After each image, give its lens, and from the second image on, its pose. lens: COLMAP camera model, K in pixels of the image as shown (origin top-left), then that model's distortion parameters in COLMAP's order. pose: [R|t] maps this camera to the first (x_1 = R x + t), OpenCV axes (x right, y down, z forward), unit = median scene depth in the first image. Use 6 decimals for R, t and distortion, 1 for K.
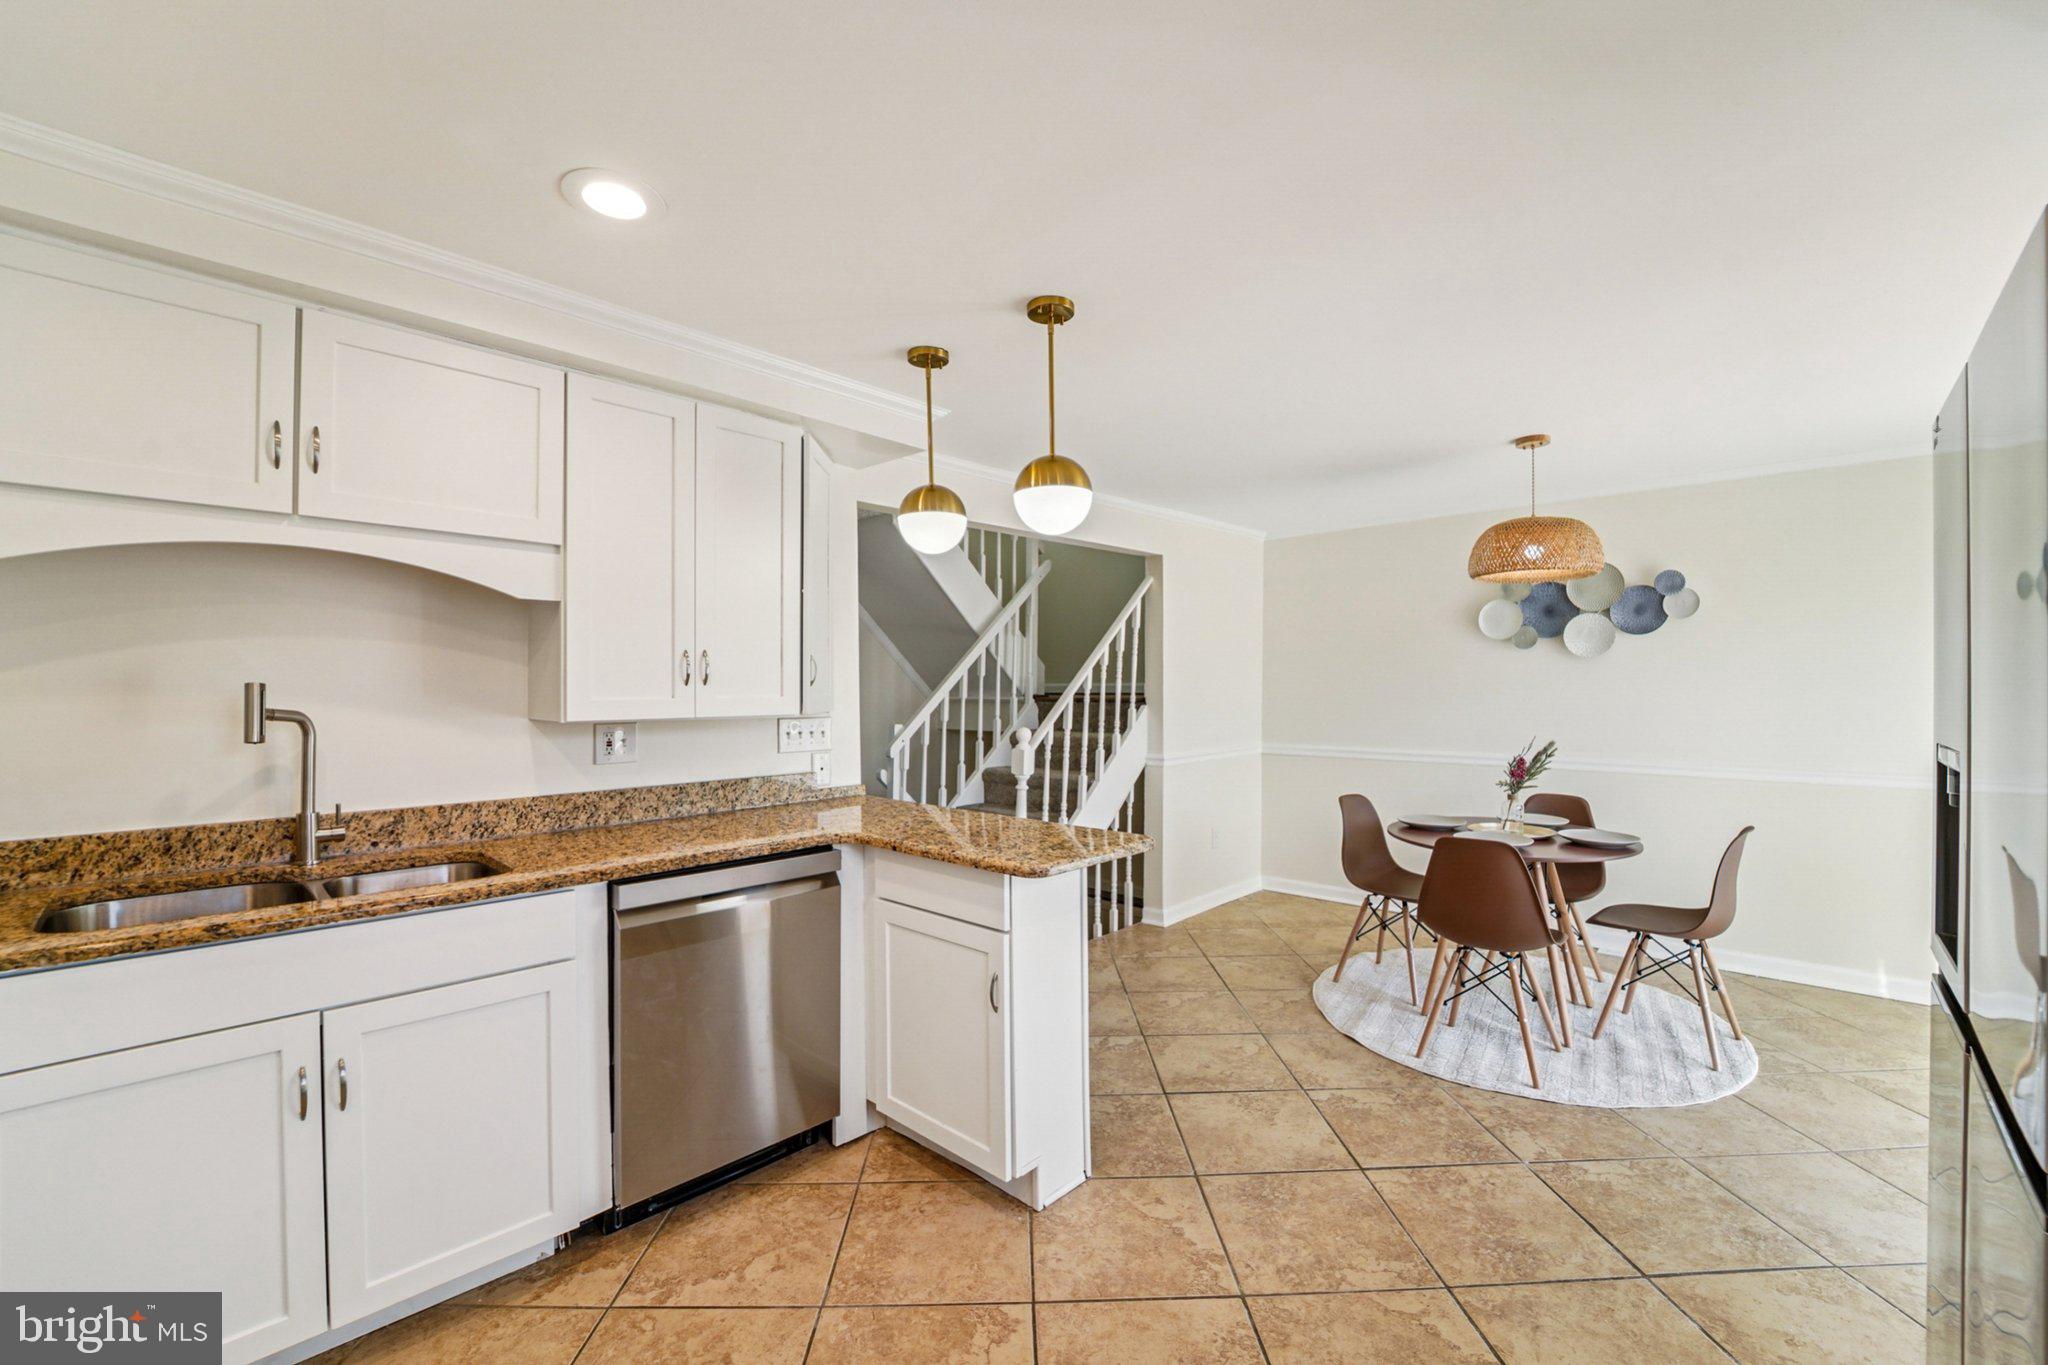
lens RADIAL K [[845.9, 0, 1024.5], [0, 845.9, 682.1], [0, 0, 1]] dist [-0.019007, 0.000763]
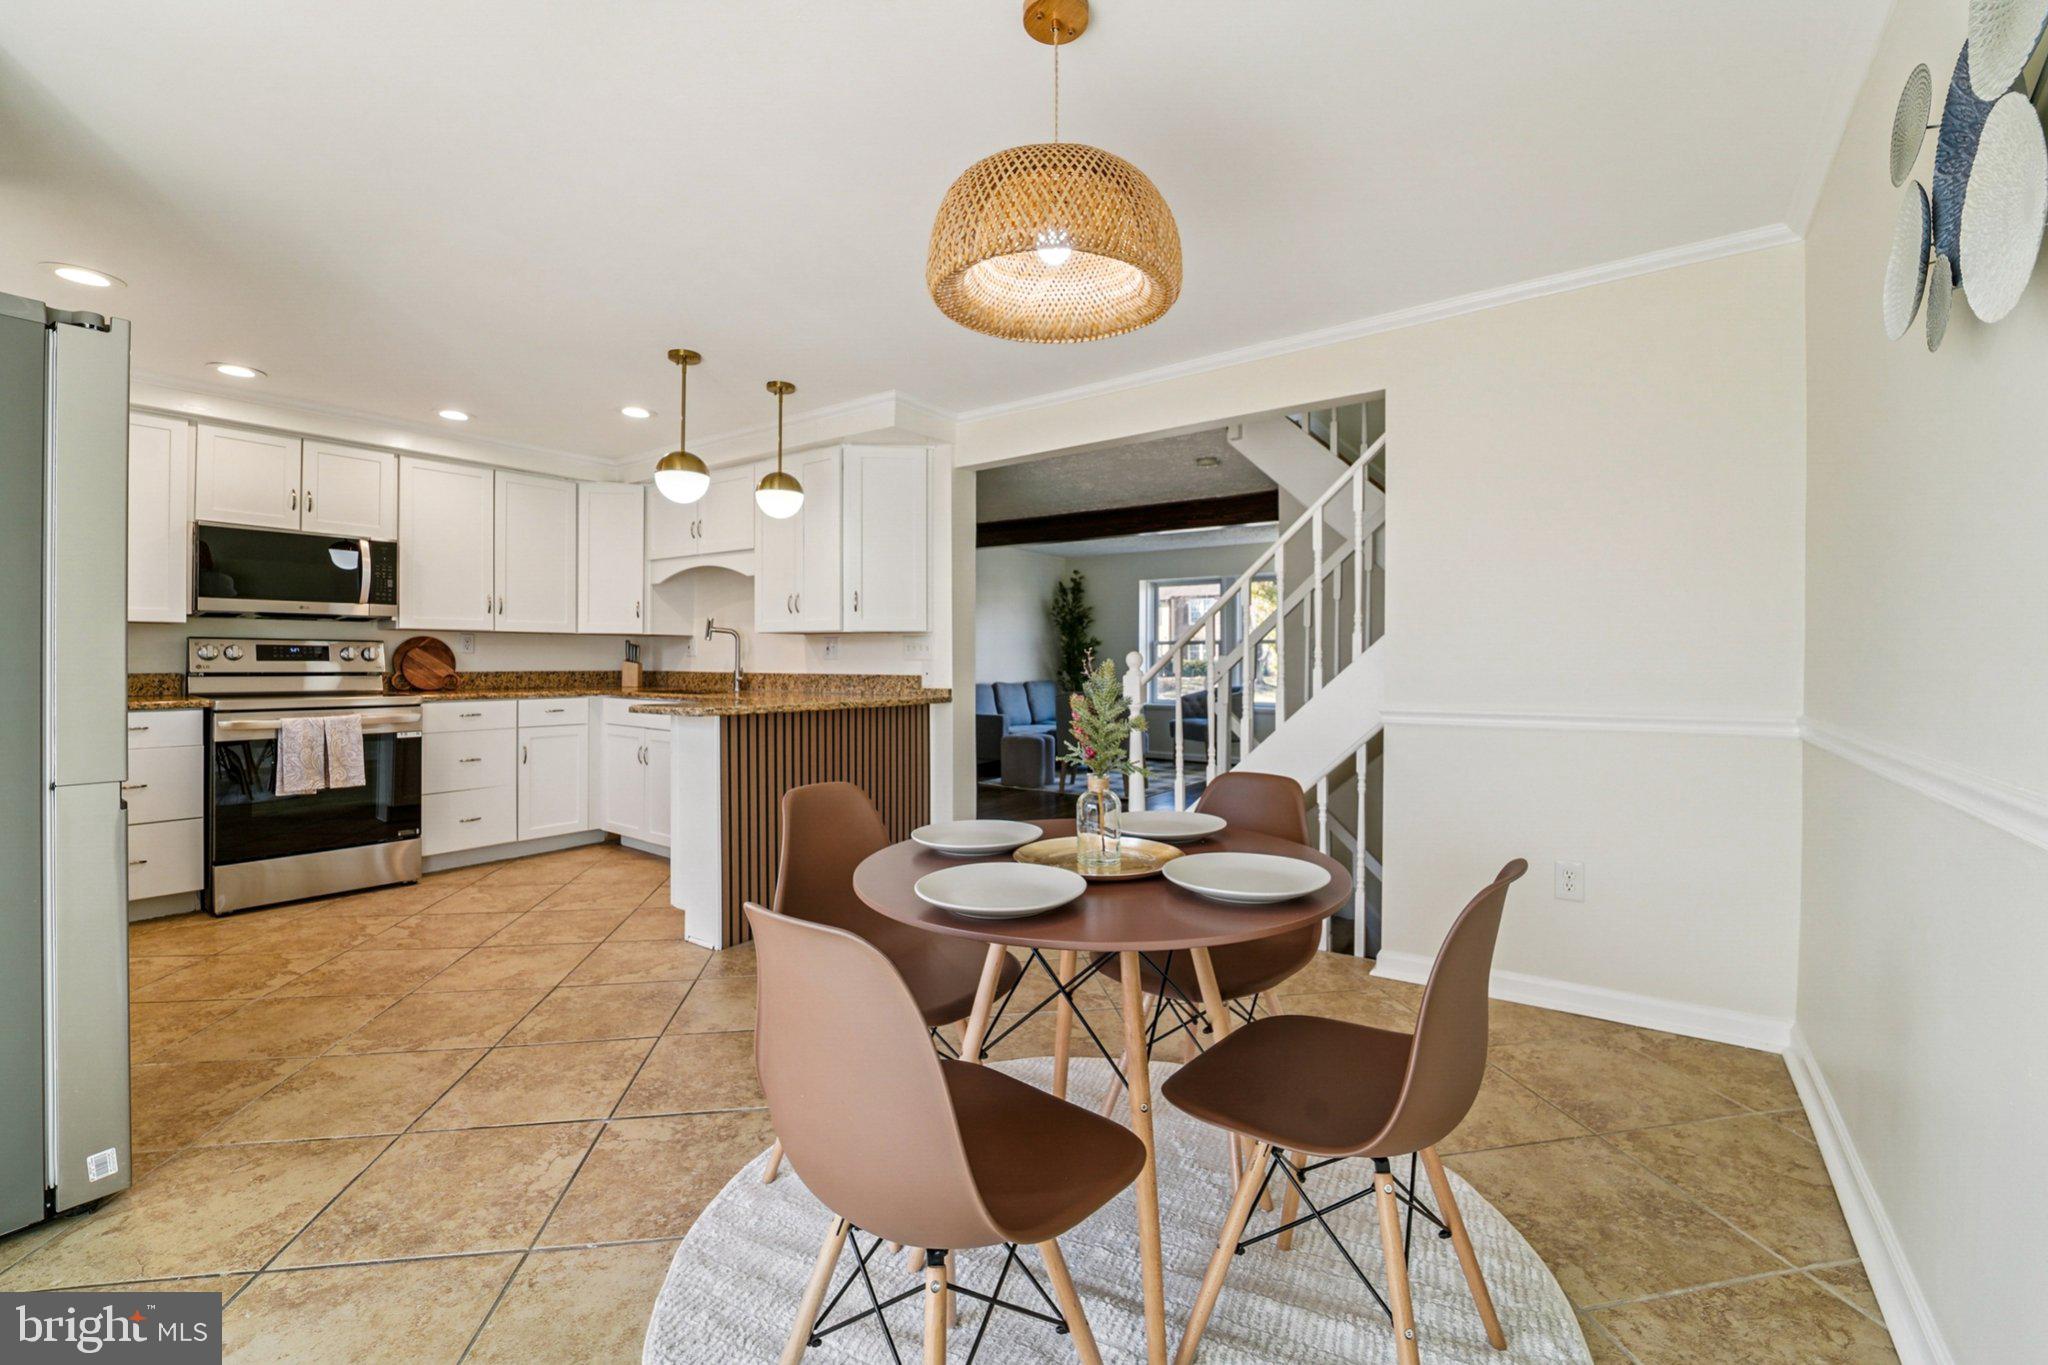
lens RADIAL K [[845.9, 0, 1034.6], [0, 845.9, 670.4], [0, 0, 1]] dist [-0.019007, 0.000763]
pose [[0.129748, 0.017896, -0.991385, 1.679407], [0.005133, 0.999812, 0.018720, 0.107950], [0.991534, -0.007518, 0.129632, 1.481776]]
